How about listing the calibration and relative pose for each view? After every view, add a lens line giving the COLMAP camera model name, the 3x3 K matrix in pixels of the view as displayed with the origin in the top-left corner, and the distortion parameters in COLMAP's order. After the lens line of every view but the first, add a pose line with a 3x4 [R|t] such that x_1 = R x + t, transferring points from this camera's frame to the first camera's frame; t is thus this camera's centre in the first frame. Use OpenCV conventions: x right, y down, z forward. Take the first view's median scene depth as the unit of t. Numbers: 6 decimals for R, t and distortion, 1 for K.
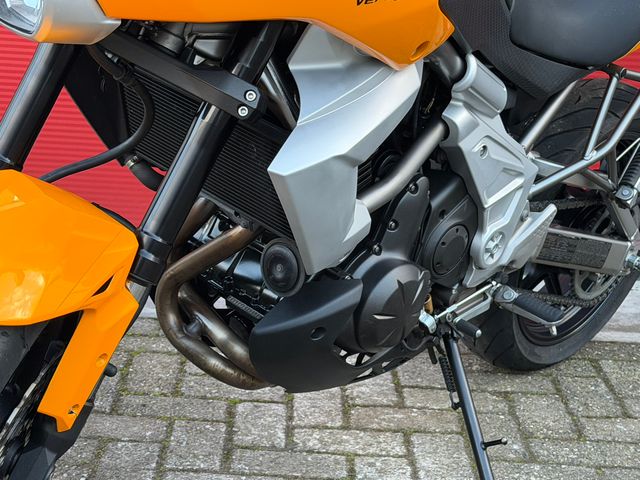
lens RADIAL K [[1338.8, 0, 300.1], [0, 1338.8, 240.6], [0, 0, 1]] dist [0.127150, 0.173992]
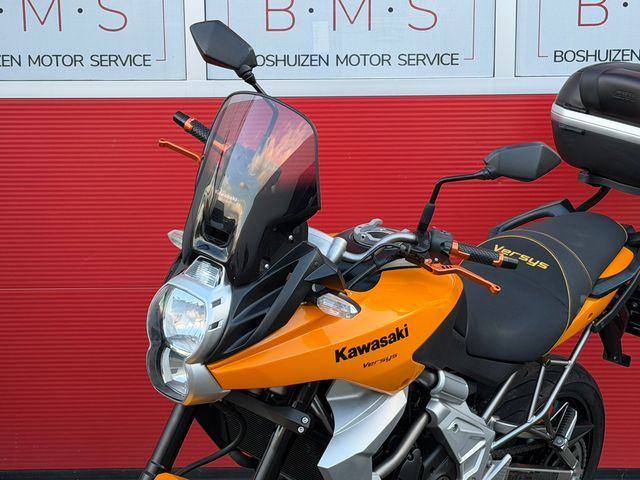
lens RADIAL K [[1338.8, 0, 318.2], [0, 1338.8, 255.4], [0, 0, 1]] dist [0.126851, 0.207919]
pose [[0.998116, -0.059853, -0.013459, 0.011613], [0.057886, 0.991505, -0.116474, -0.089817], [0.020316, 0.115475, 0.993103, -0.544752]]
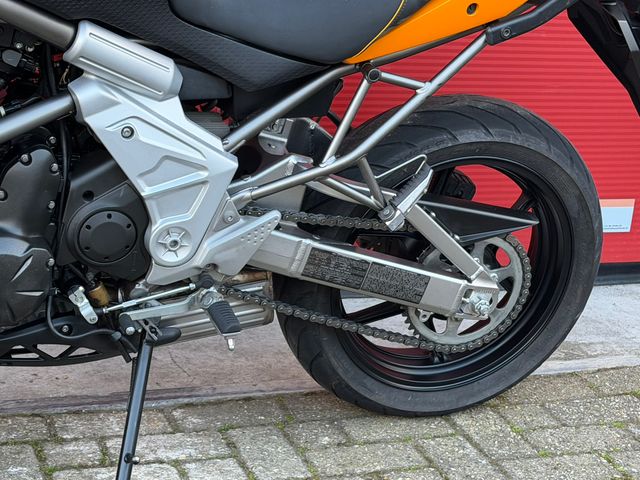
lens RADIAL K [[1338.8, 0, 318.2], [0, 1338.8, 255.4], [0, 0, 1]] dist [0.126851, 0.207919]
pose [[0.895419, 0.123079, -0.427875, 0.646675], [-0.140846, 0.989981, -0.009980, 0.008429], [0.422360, 0.069201, 0.903783, 0.209964]]
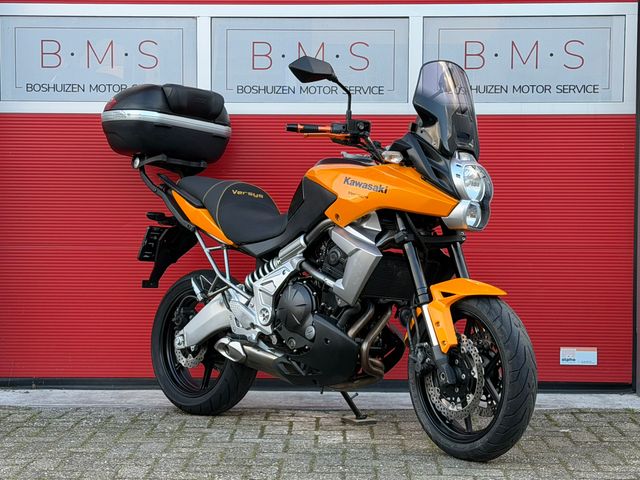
lens RADIAL K [[1321.9, 0, 320.8], [0, 1321.9, 258.8], [0, 0, 1]] dist [0.147474, 0.073402]
pose [[0.998864, -0.045950, -0.012658, 0.093858], [0.041655, 0.970701, -0.236652, 0.435560], [0.023161, 0.235855, 0.971512, -1.311181]]
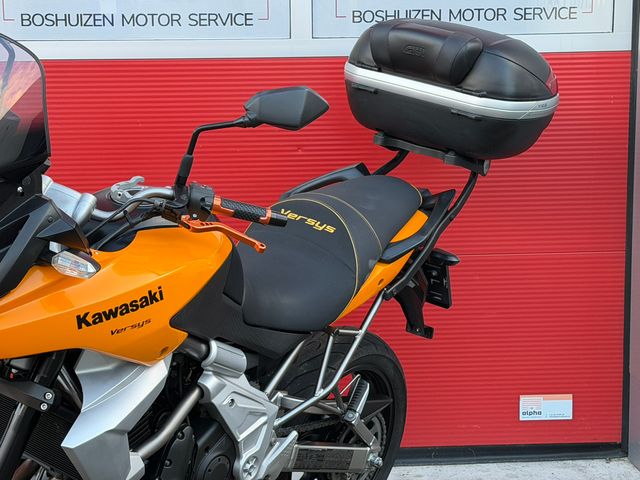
lens RADIAL K [[1338.8, 0, 318.2], [0, 1338.8, 255.4], [0, 0, 1]] dist [0.126851, 0.207919]
pose [[0.993268, -0.078083, 0.085563, 0.114734], [0.087389, 0.989966, -0.111042, -0.053818], [-0.076034, 0.117772, 0.990126, -0.426540]]
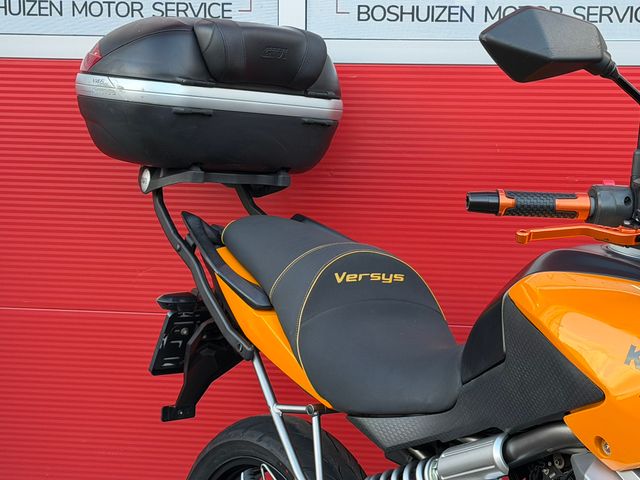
lens RADIAL K [[1346.7, 0, 317.2], [0, 1346.7, 249.3], [0, 0, 1]] dist [0.132754, 0.082415]
pose [[0.991608, -0.021497, -0.127477, 0.030479], [0.006622, 0.993230, -0.115977, -0.192978], [0.129107, 0.114160, 0.985037, -0.010673]]
